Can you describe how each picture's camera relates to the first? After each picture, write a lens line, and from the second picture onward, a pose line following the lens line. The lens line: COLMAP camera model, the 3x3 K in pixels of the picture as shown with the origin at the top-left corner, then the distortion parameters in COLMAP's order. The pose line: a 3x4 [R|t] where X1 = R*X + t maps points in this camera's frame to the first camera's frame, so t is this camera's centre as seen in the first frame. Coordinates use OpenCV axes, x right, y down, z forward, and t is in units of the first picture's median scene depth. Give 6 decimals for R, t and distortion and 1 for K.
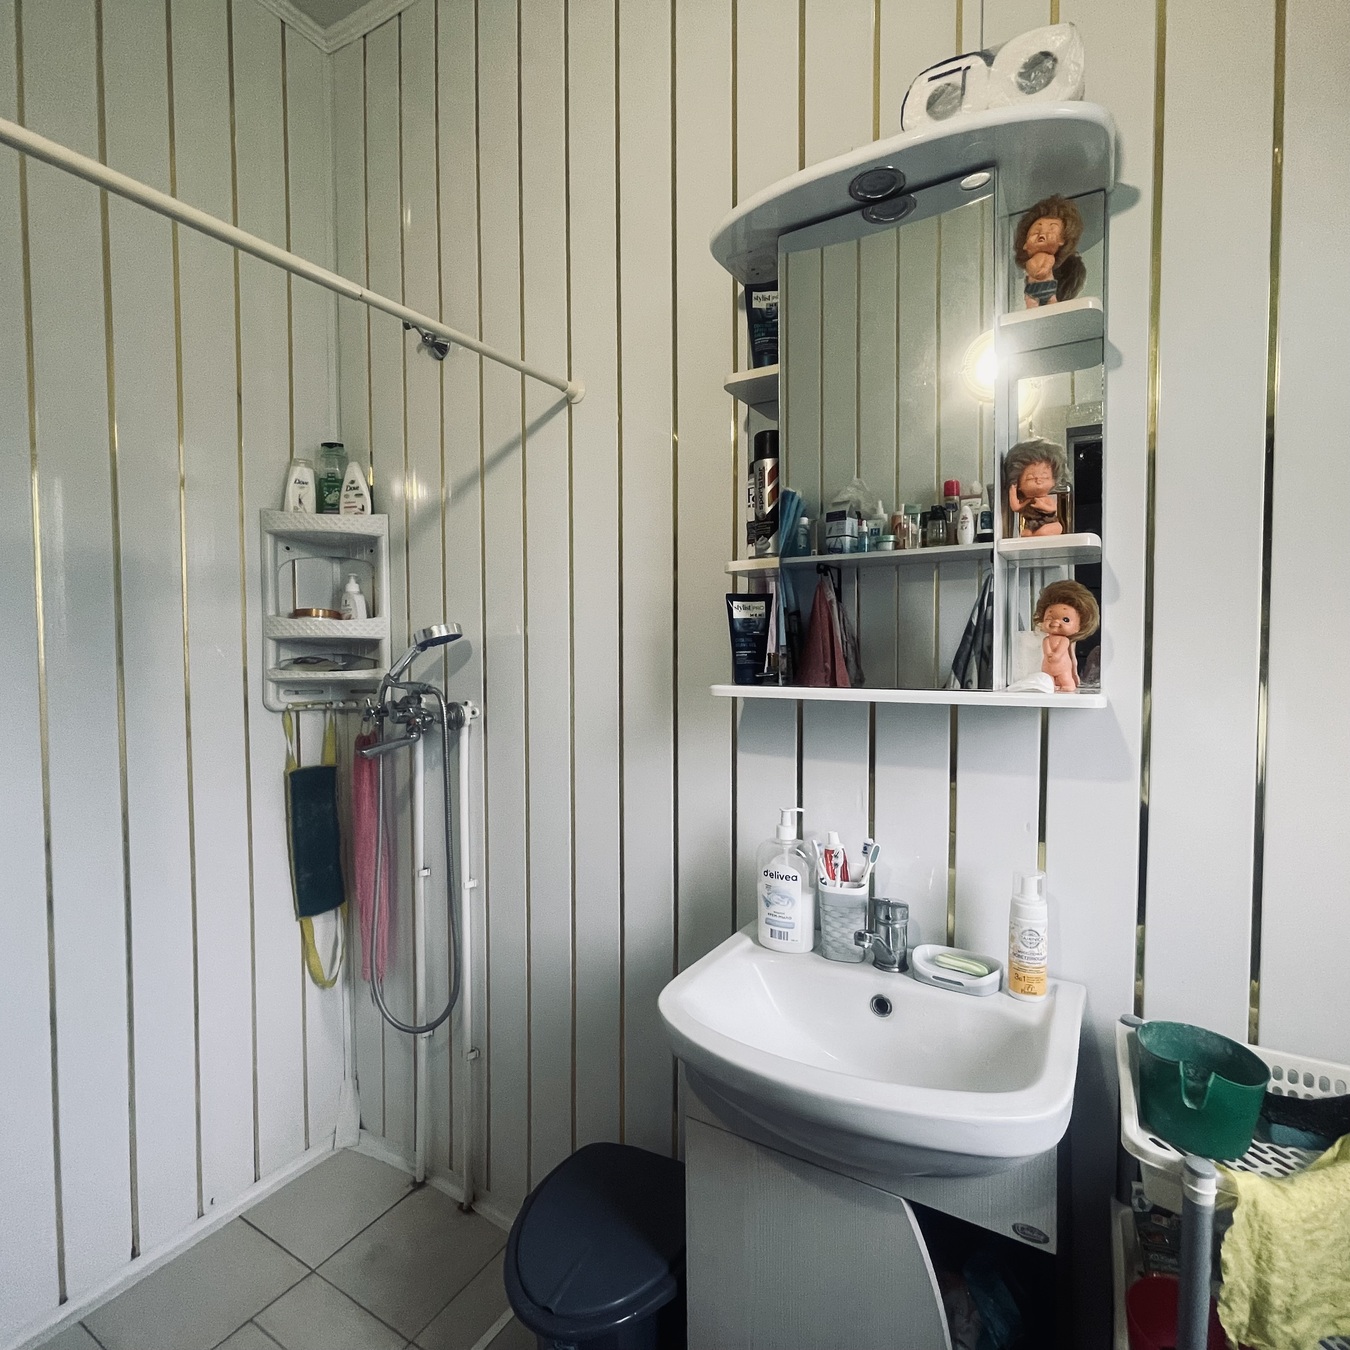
lens RADIAL K [[726.5, 0, 672.4], [0, 726.5, 672.0], [0, 0, 1]] dist [-0.010300, 0.005231]
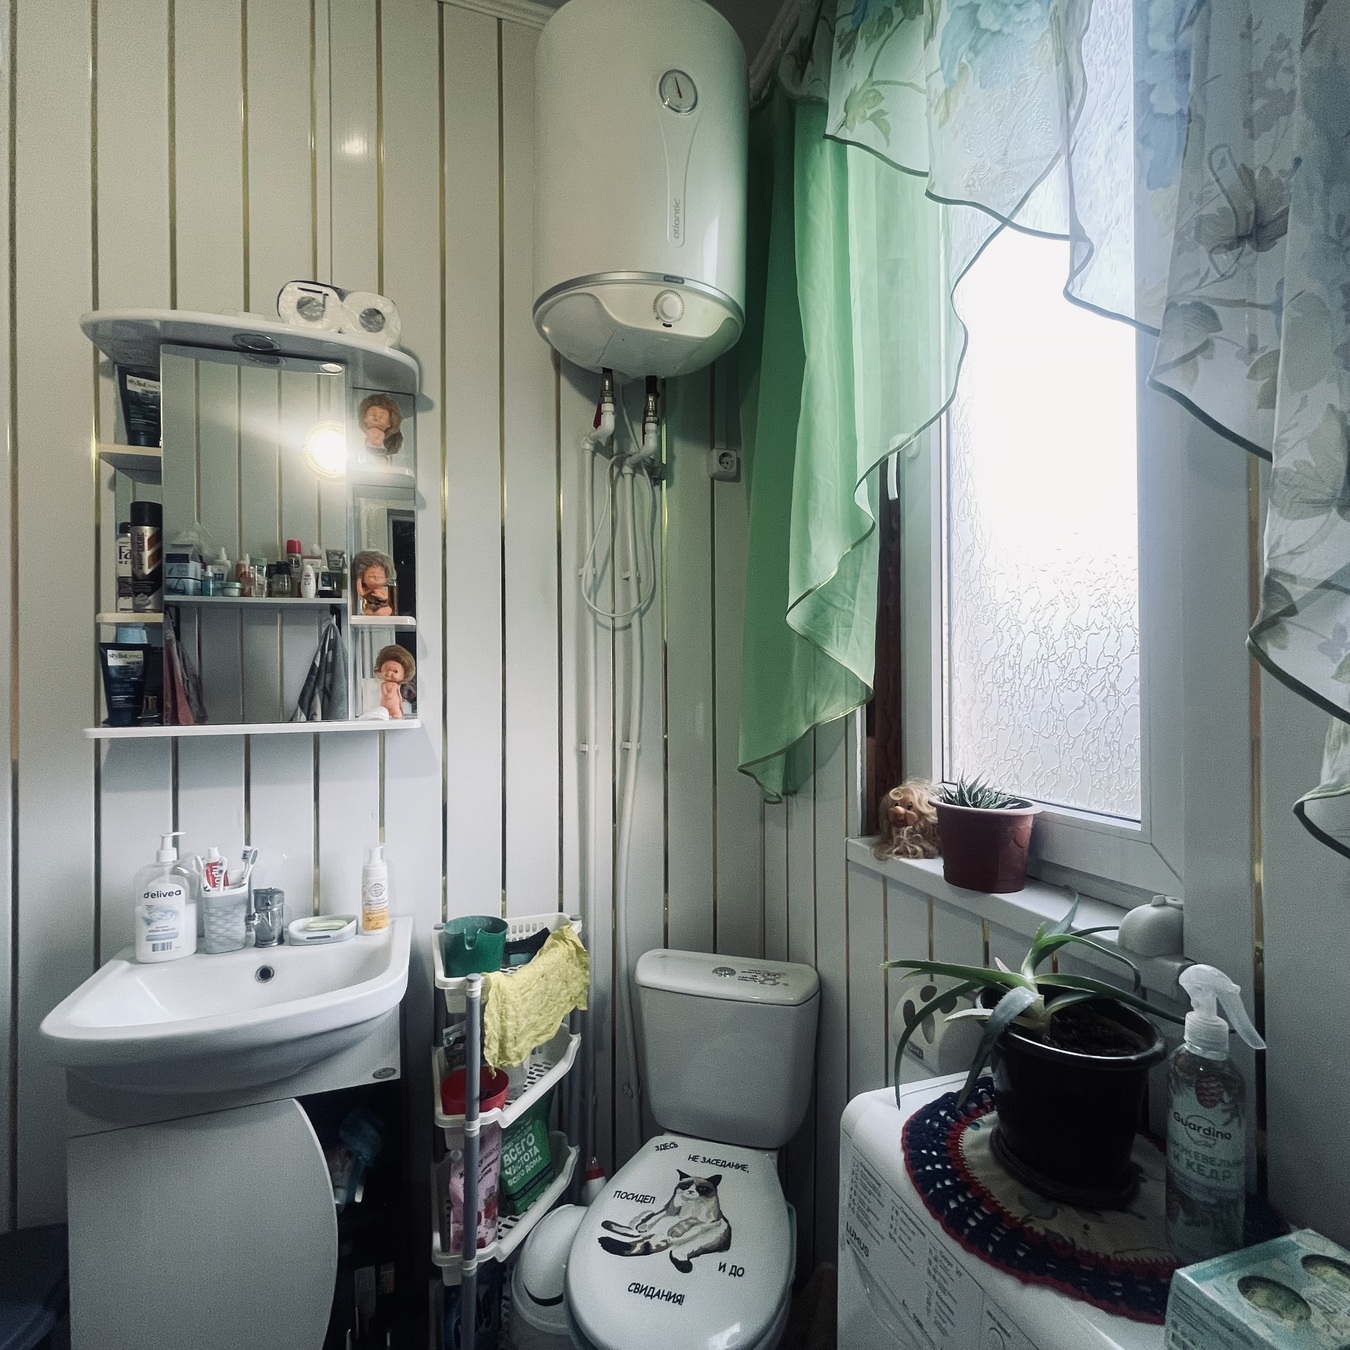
lens RADIAL K [[726.5, 0, 670.3], [0, 726.5, 673.4], [0, 0, 1]] dist [-0.010300, 0.005231]
pose [[0.642299, 0.000335, 0.766454, -0.223061], [0.030638, 0.999189, -0.026112, -0.008996], [-0.765841, 0.040255, 0.641768, -0.369307]]
